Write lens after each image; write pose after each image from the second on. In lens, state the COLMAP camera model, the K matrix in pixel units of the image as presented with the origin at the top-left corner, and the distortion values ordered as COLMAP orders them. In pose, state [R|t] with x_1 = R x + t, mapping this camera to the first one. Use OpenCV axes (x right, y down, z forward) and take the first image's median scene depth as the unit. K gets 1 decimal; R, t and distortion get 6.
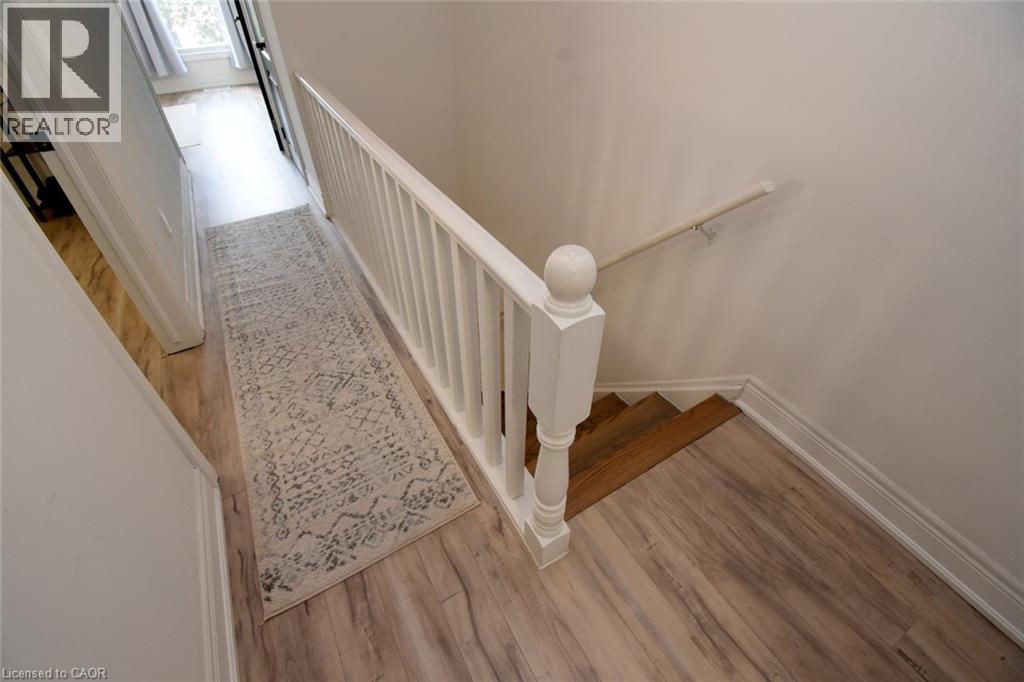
lens RADIAL K [[463.3, 0, 508.9], [0, 463.3, 342.8], [0, 0, 1]] dist [-0.008770, -0.010451]
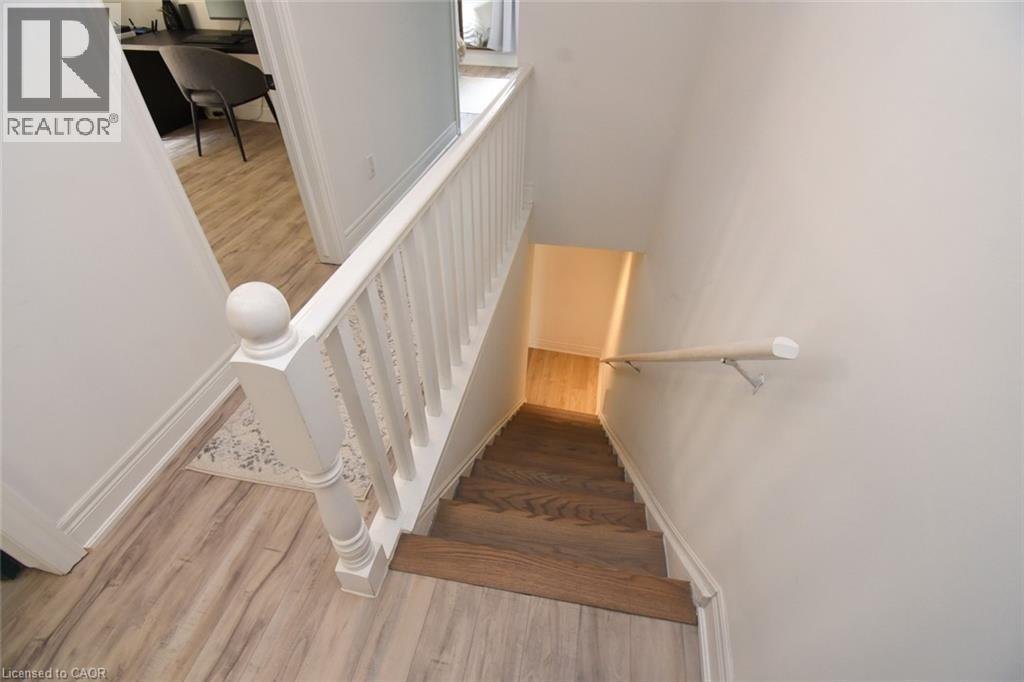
lens RADIAL K [[463.3, 0, 508.5], [0, 463.3, 343.2], [0, 0, 1]] dist [-0.008770, -0.010451]
pose [[0.748350, 0.444360, -0.492461, 0.475794], [-0.444445, 0.887040, 0.125014, -0.206839], [0.492384, 0.125317, 0.861309, 0.218104]]
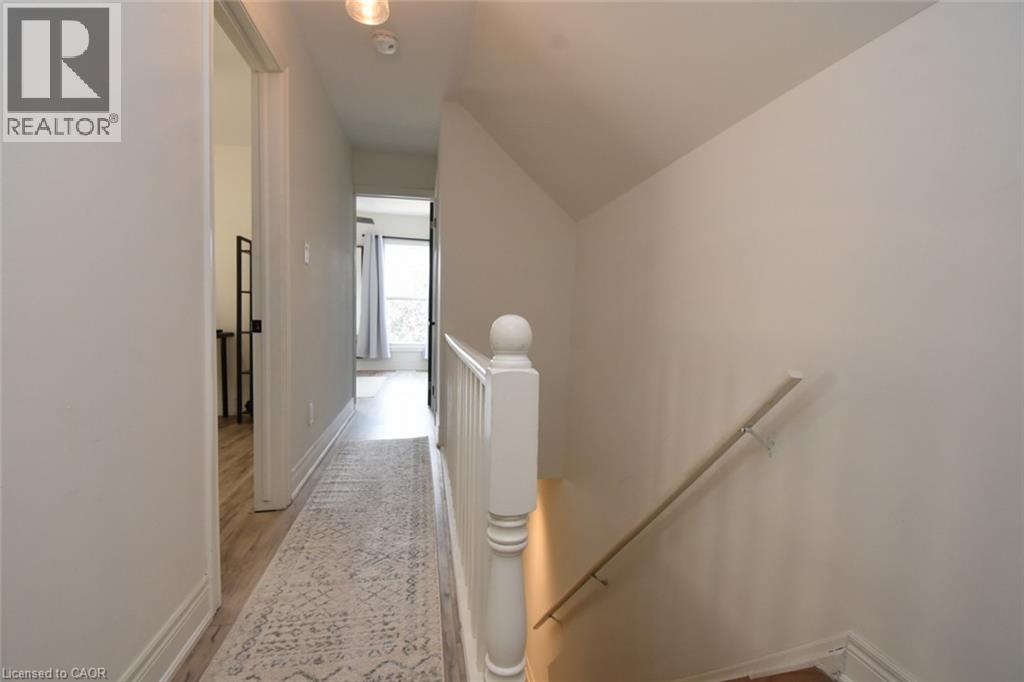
lens RADIAL K [[483.4, 0, 508.5], [0, 483.4, 320.5], [0, 0, 1]] dist [-0.023387, -0.006038]
pose [[0.940654, 0.020014, -0.338776, 0.268831], [-0.234170, 0.760809, -0.605255, 0.282595], [0.245630, 0.648667, 0.720345, 0.021966]]
